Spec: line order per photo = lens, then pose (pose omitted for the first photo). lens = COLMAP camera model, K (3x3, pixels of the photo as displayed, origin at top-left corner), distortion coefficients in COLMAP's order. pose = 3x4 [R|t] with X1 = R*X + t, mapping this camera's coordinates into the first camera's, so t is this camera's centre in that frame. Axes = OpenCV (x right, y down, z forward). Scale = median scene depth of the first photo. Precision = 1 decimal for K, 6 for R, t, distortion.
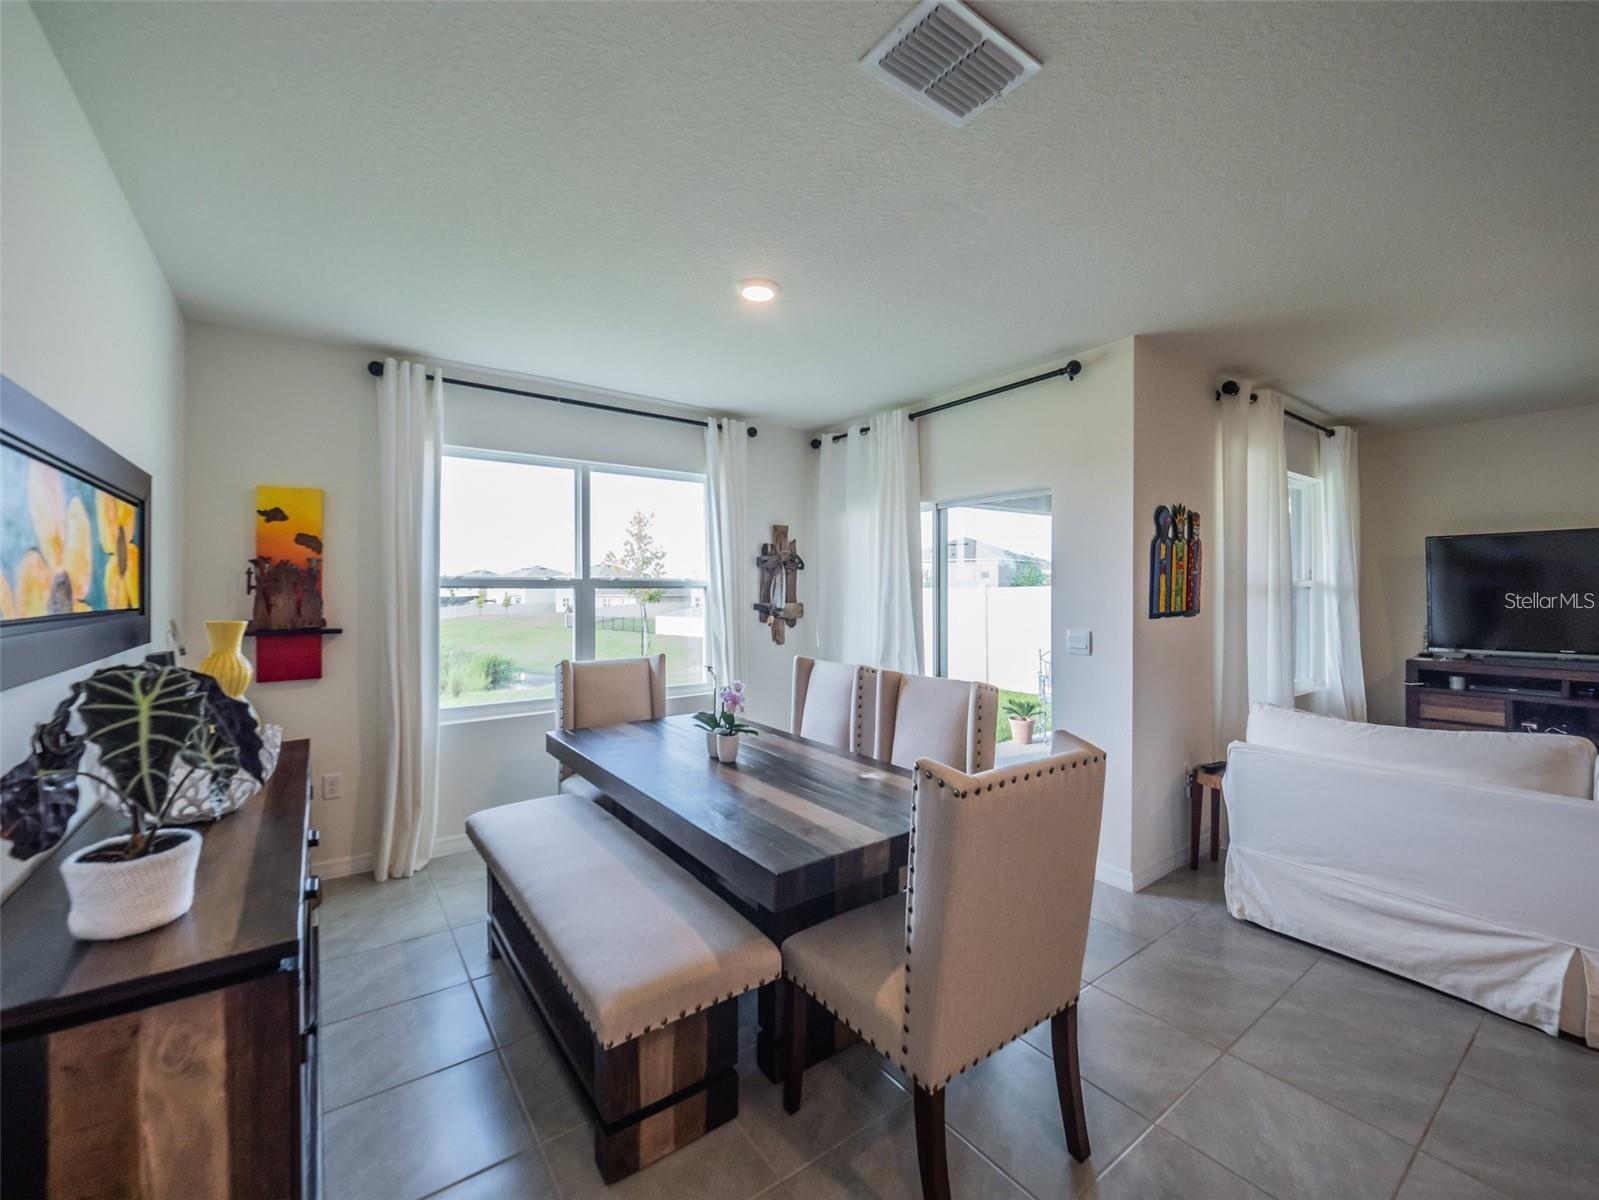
lens RADIAL K [[664.1, 0, 784.8], [0, 664.1, 582.4], [0, 0, 1]] dist [-0.002106, -0.002601]
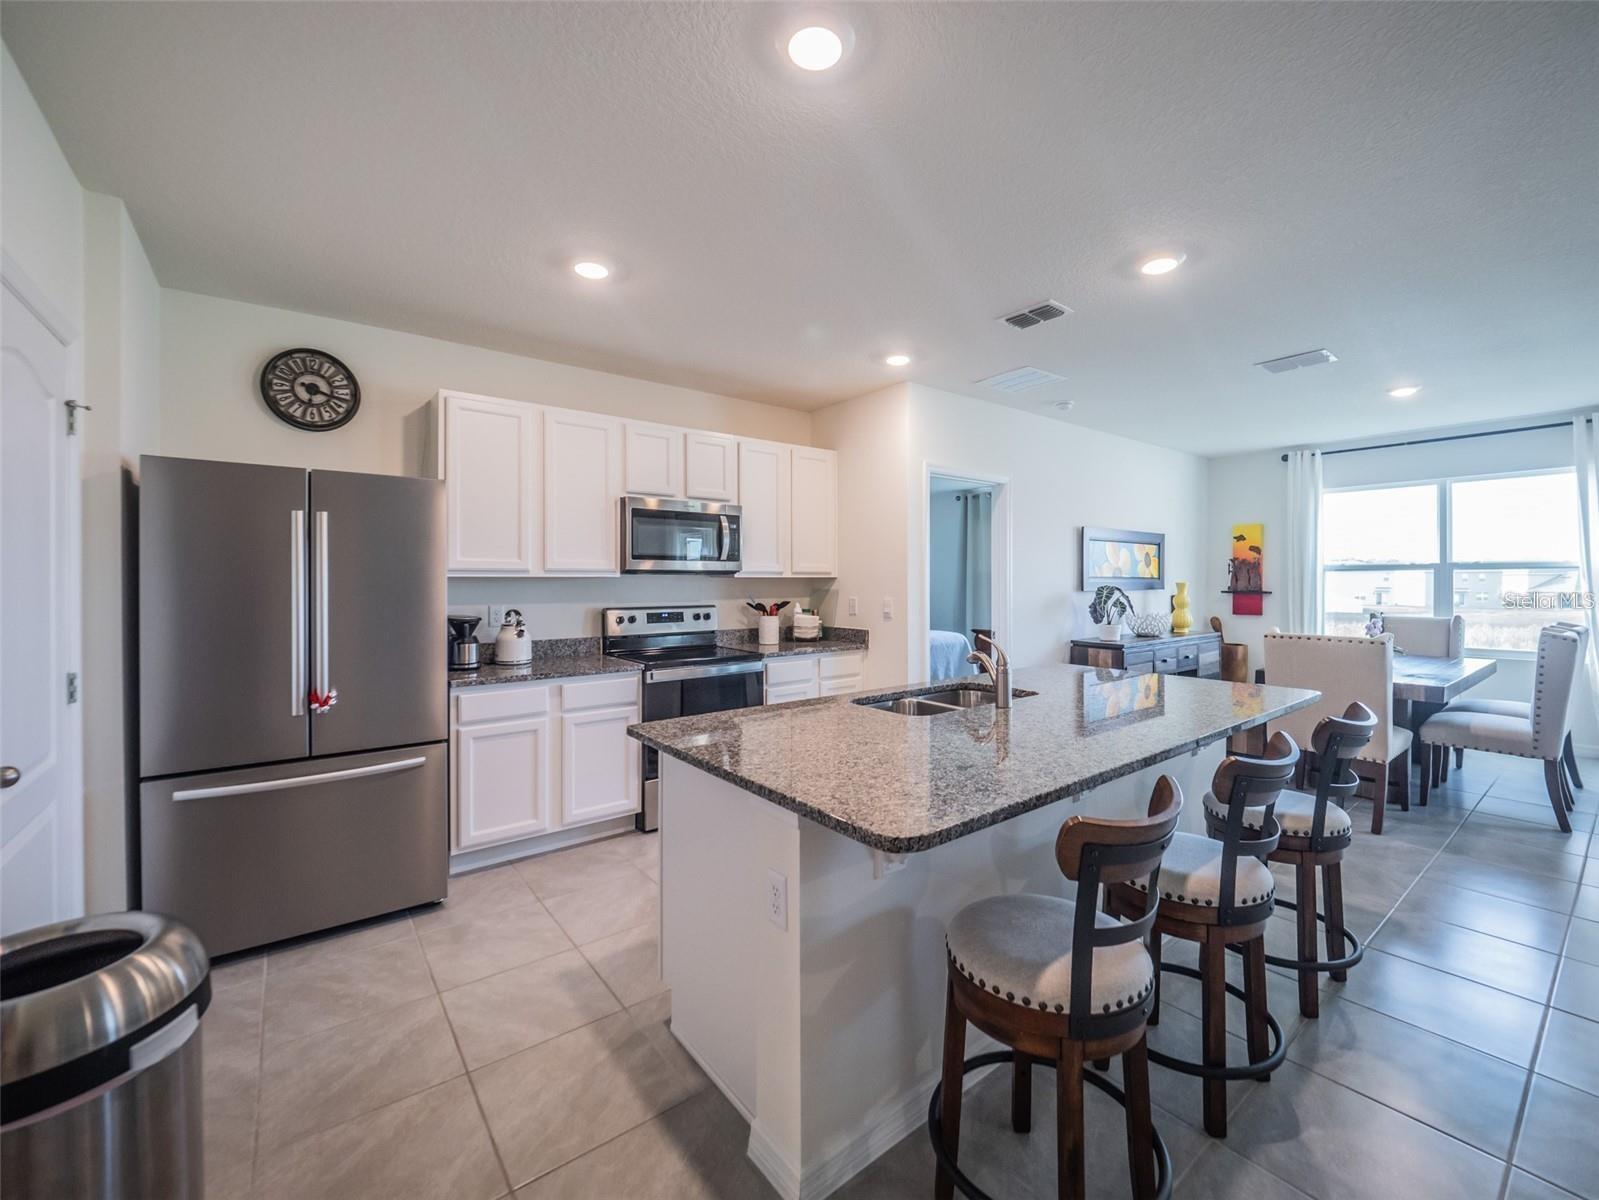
lens RADIAL K [[664.1, 0, 824.2], [0, 664.1, 584.8], [0, 0, 1]] dist [-0.002106, -0.002601]
pose [[0.048935, 0.006087, -0.998783, 1.033954], [0.007383, 0.999952, 0.006456, 0.021151], [0.998775, -0.007690, 0.048888, -0.352417]]
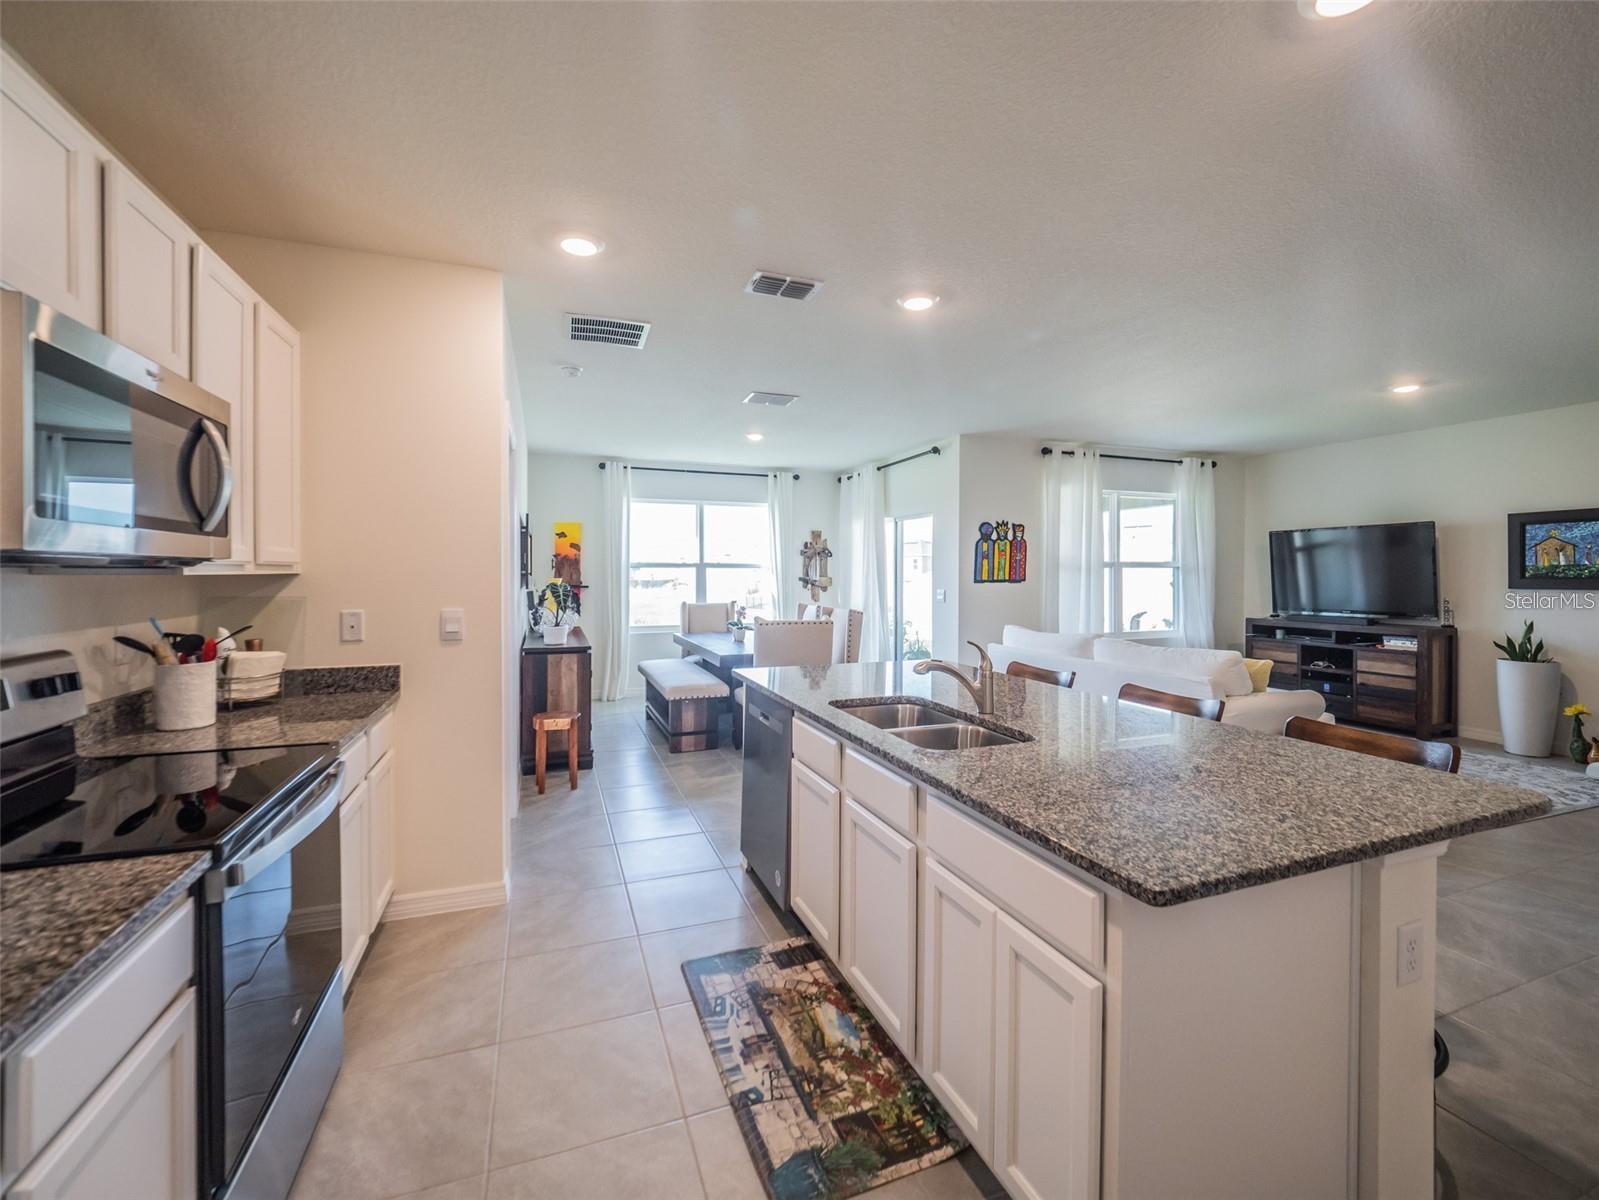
lens RADIAL K [[664.1, 0, 793.4], [0, 664.1, 578.7], [0, 0, 1]] dist [-0.002106, -0.002601]
pose [[0.965688, 0.002404, -0.259695, 0.444356], [0.001549, 0.999886, 0.015017, 0.011586], [0.259702, -0.014904, 0.965574, -0.757384]]
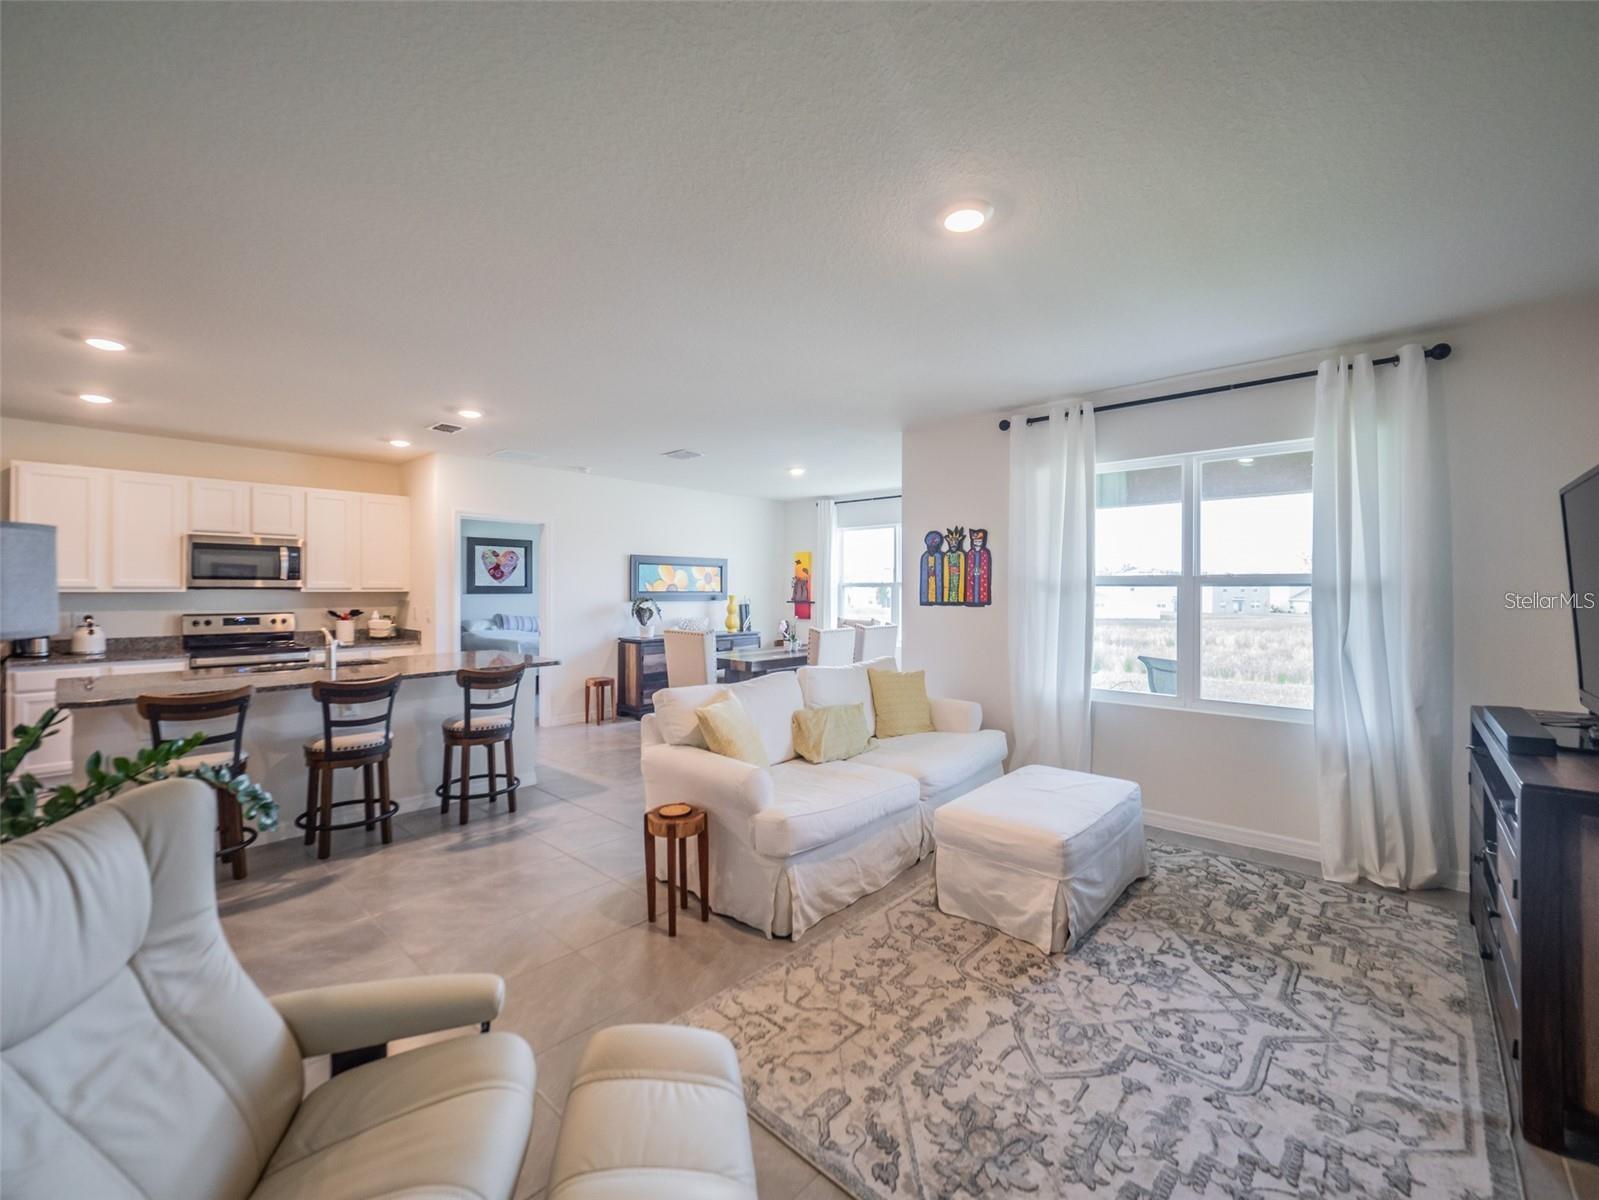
lens RADIAL K [[664.1, 0, 813.6], [0, 664.1, 588.4], [0, 0, 1]] dist [-0.002106, -0.002601]
pose [[0.222485, -0.001693, -0.974935, 1.639249], [0.003942, 0.999992, -0.000837, 0.012944], [0.974928, -0.003657, 0.222490, 0.338112]]
